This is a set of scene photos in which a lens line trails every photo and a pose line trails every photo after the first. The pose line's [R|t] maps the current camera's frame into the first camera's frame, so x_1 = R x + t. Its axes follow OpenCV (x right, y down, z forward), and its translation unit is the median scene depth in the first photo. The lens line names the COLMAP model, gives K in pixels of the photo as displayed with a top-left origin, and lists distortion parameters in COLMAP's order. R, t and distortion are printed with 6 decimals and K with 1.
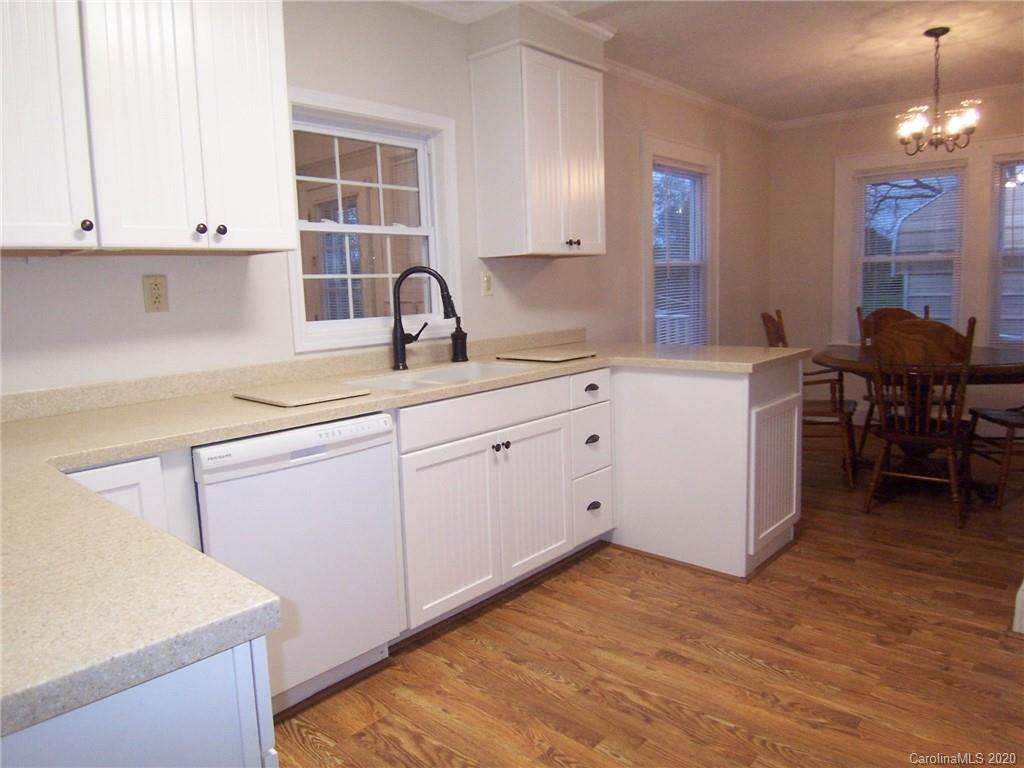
lens RADIAL K [[693.9, 0, 504.6], [0, 693.9, 379.5], [0, 0, 1]] dist [0.003110, -0.054795]
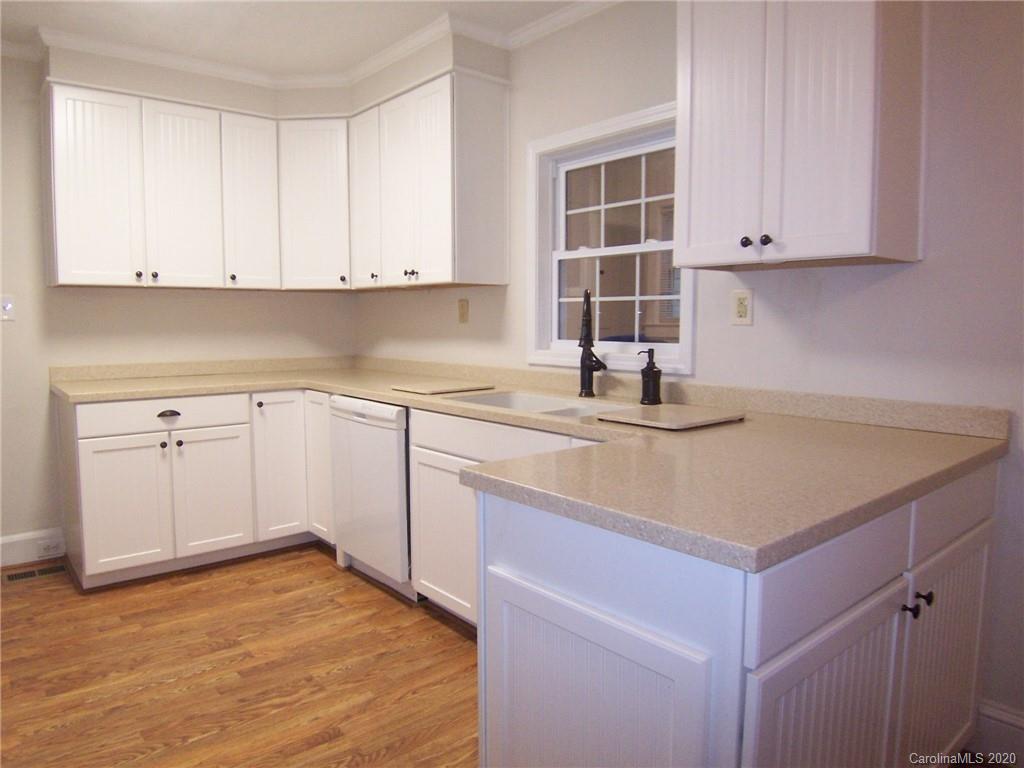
lens RADIAL K [[693.9, 0, 504.6], [0, 693.9, 379.5], [0, 0, 1]] dist [0.003110, -0.054795]
pose [[-0.129975, 0.120289, -0.984194, 0.851298], [-0.126200, 0.982534, 0.136753, -0.163218], [0.983453, 0.141979, -0.112525, 1.048924]]
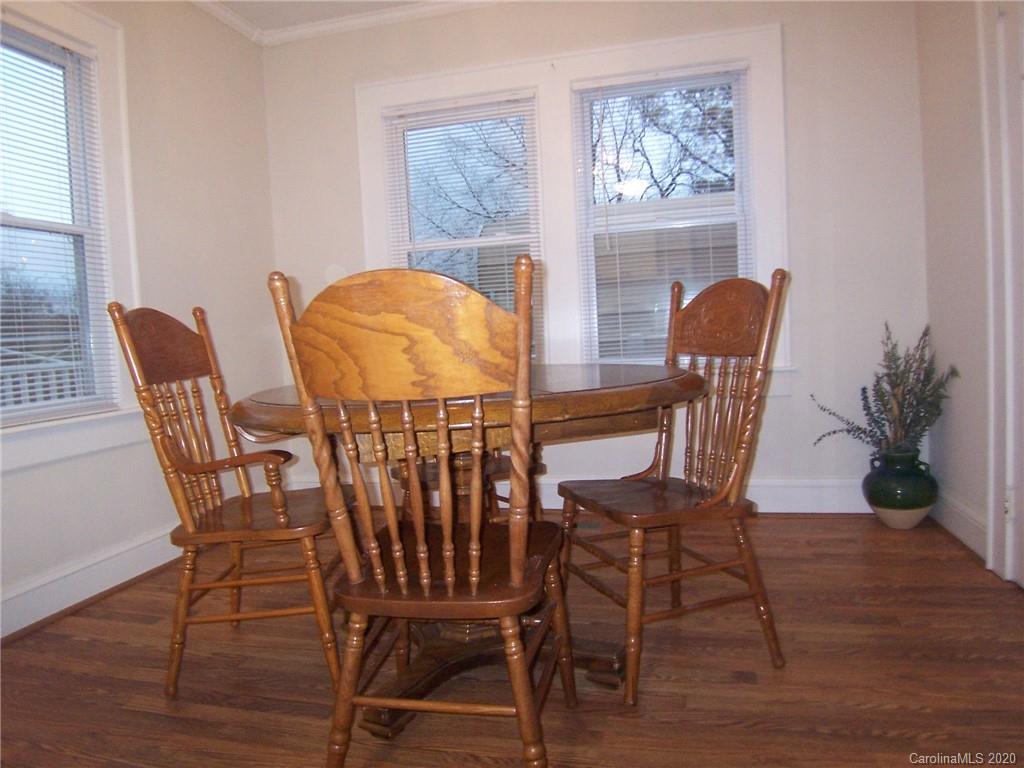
lens RADIAL K [[693.9, 0, 504.6], [0, 693.9, 379.5], [0, 0, 1]] dist [0.003110, -0.054795]
pose [[0.882861, -0.044844, 0.467489, 0.574054], [0.084384, 0.994377, -0.063975, -0.007441], [-0.461991, 0.095930, 0.881681, 0.794942]]
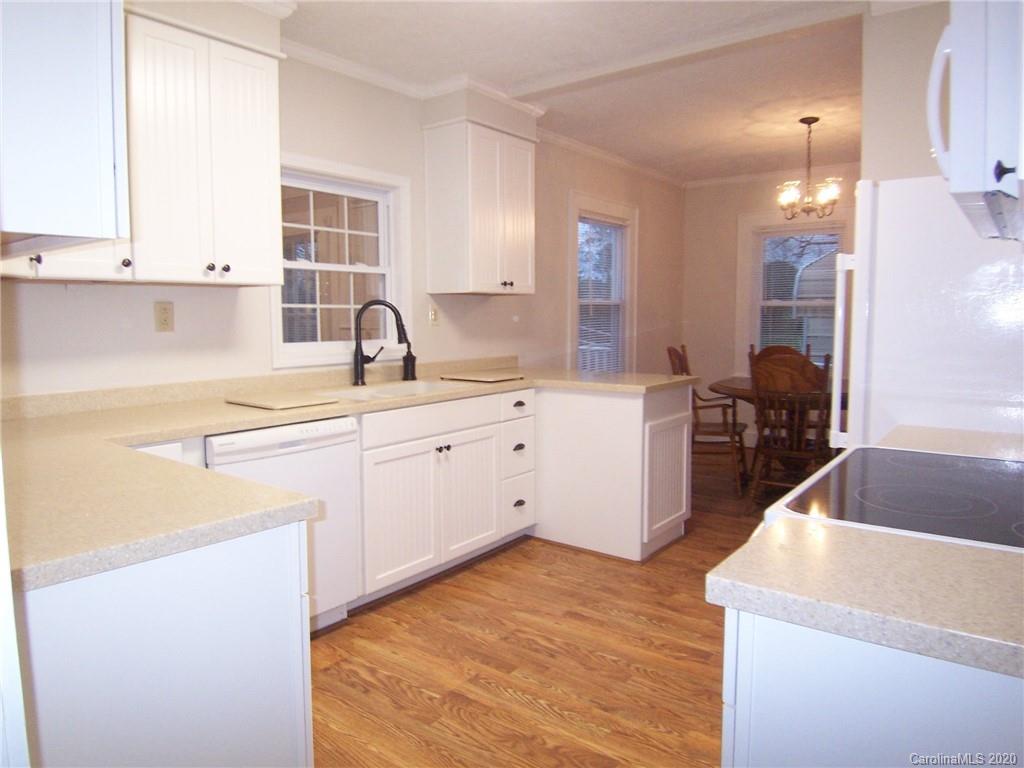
lens RADIAL K [[693.9, 0, 504.6], [0, 693.9, 379.5], [0, 0, 1]] dist [0.003110, -0.054795]
pose [[0.996194, 0.023486, 0.083940, -0.002269], [-0.019919, 0.998873, -0.043088, 0.023195], [-0.084857, 0.041252, 0.995539, -0.219198]]
